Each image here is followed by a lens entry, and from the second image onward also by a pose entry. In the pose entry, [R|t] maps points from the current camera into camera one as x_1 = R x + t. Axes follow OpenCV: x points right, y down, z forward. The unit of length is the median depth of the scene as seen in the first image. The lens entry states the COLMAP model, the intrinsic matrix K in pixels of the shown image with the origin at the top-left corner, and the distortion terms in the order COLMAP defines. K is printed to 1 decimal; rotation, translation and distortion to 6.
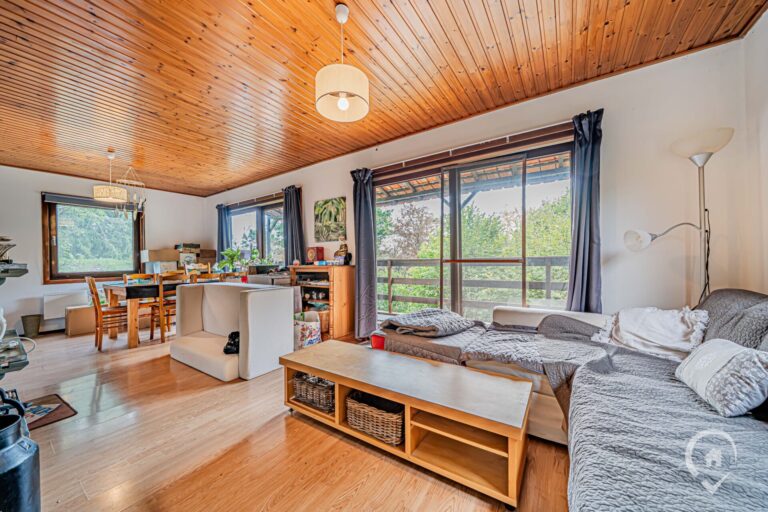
lens RADIAL K [[276.5, 0, 383.1], [0, 276.5, 258.0], [0, 0, 1]] dist [-0.000149, 0.000147]
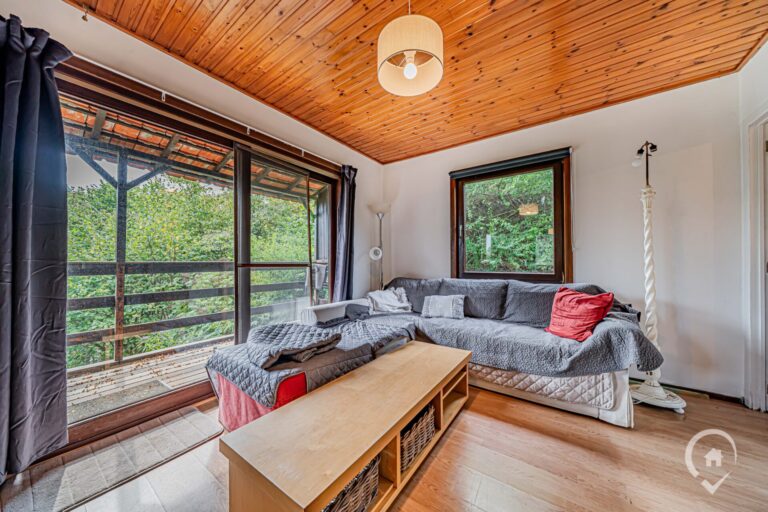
lens RADIAL K [[263.1, 0, 385.7], [0, 263.1, 261.3], [0, 0, 1]] dist [-0.001210, -0.000103]
pose [[0.038079, 0.025207, 0.998957, -0.519951], [-0.005583, 0.999672, -0.025012, 0.020073], [-0.999259, -0.004624, 0.038207, 0.582011]]
